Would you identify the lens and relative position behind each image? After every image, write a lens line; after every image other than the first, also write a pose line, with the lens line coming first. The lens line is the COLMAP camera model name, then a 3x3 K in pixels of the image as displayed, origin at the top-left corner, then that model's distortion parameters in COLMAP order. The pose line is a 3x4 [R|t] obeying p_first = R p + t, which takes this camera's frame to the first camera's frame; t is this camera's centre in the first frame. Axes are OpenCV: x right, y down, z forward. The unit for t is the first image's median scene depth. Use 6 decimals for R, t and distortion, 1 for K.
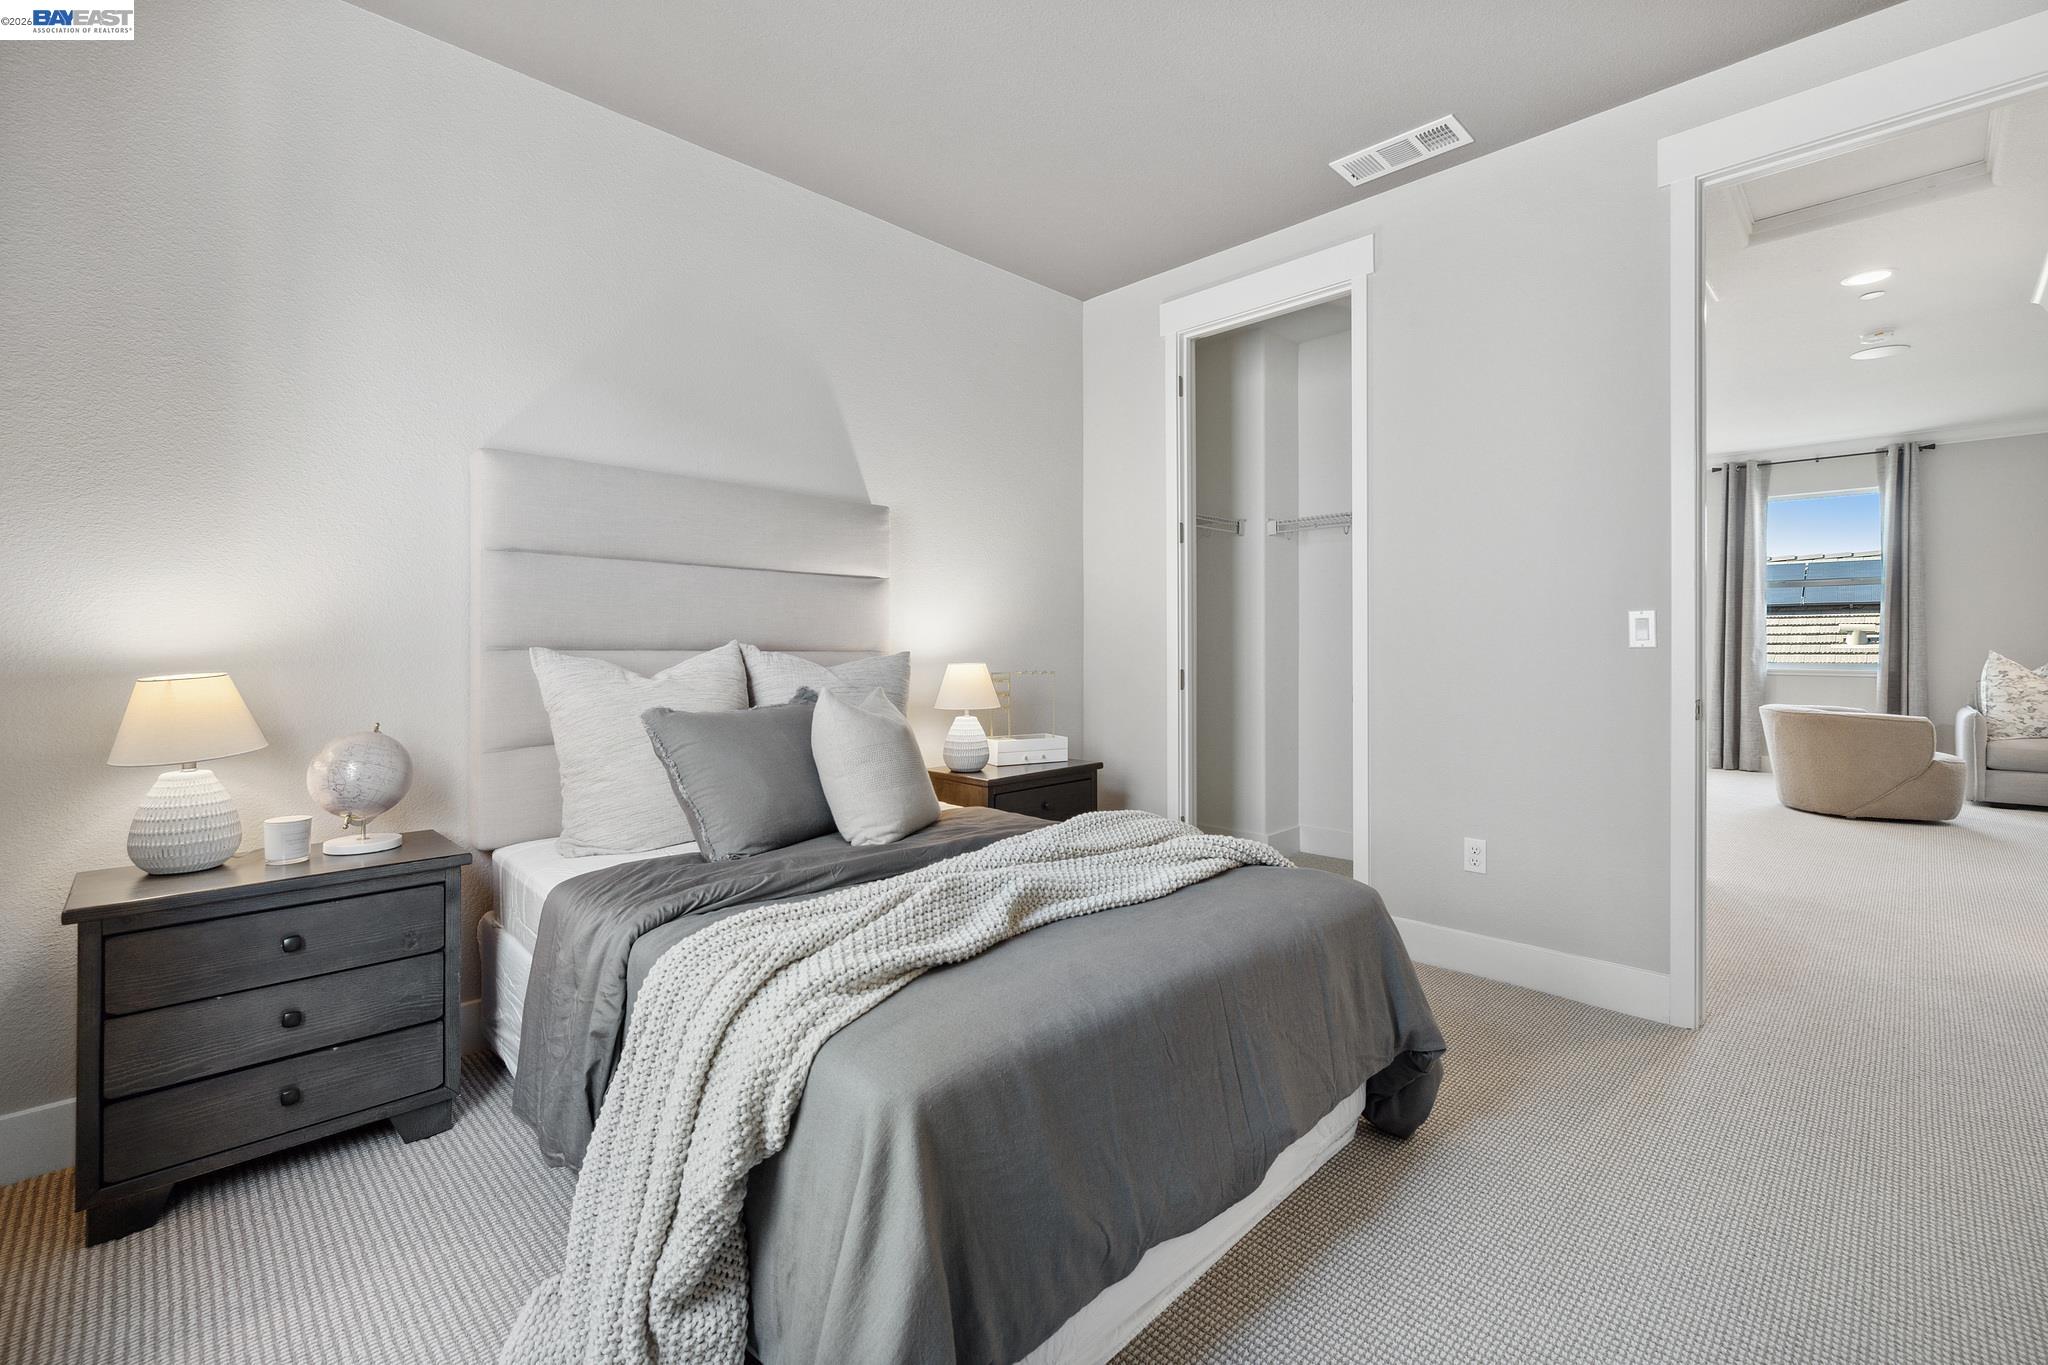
lens RADIAL K [[878.0, 0, 1021.6], [0, 878.0, 654.7], [0, 0, 1]] dist [0.000793, 0.000086]
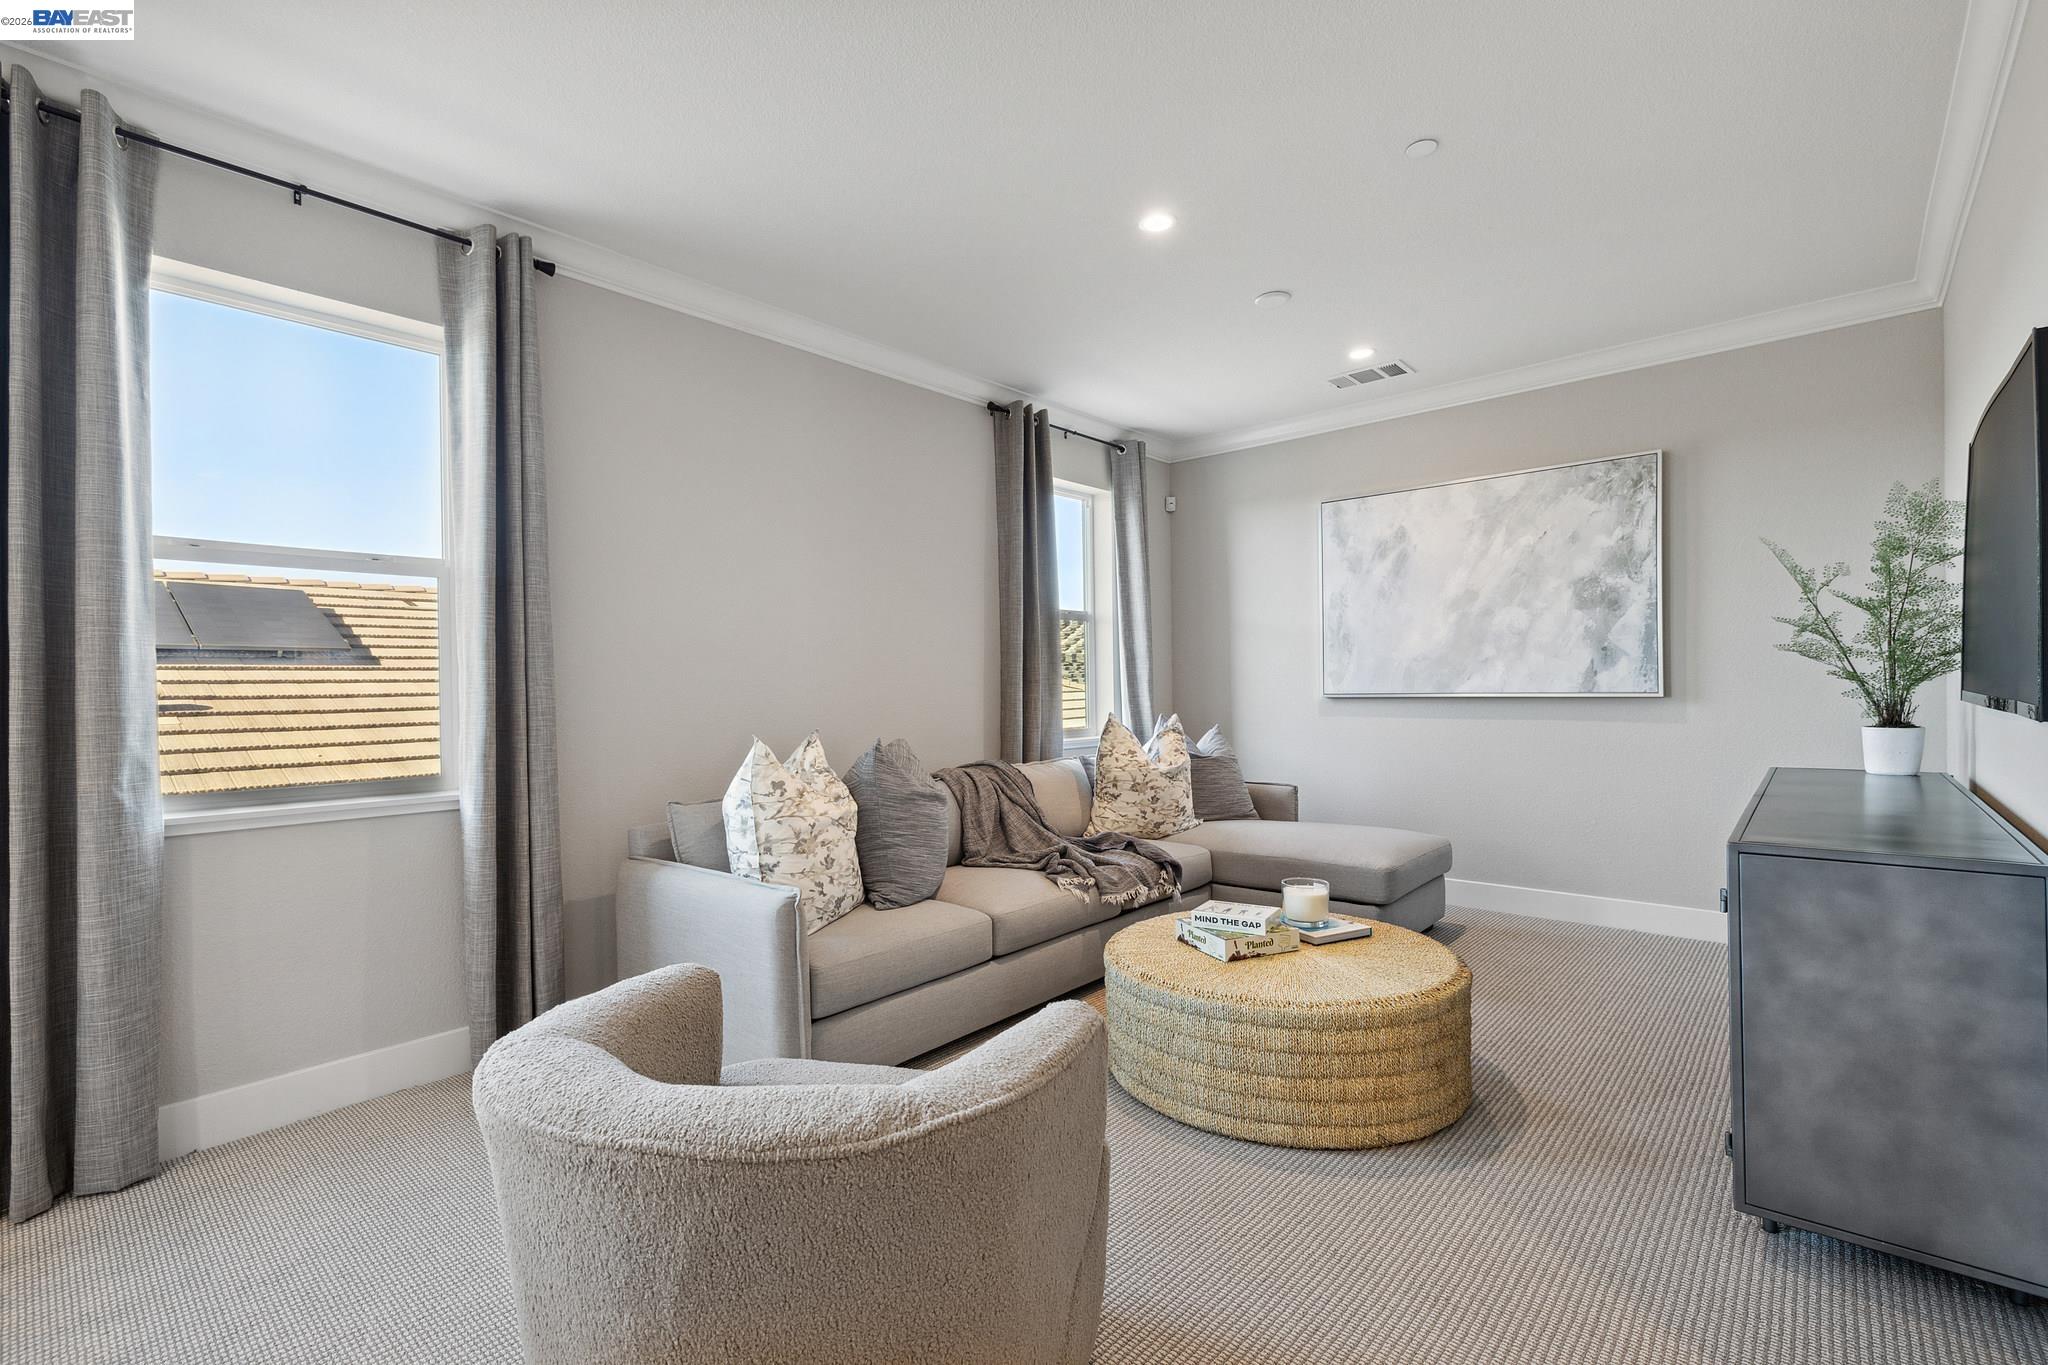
lens RADIAL K [[918.4, 0, 1024.0], [0, 918.4, 682.5], [0, 0, 1]] dist [0.000412, -0.000230]
pose [[-0.062327, 0.002652, 0.998052, 0.546308], [0.027903, 0.999610, -0.000913, -0.023993], [-0.997666, 0.027792, -0.062377, 0.767681]]
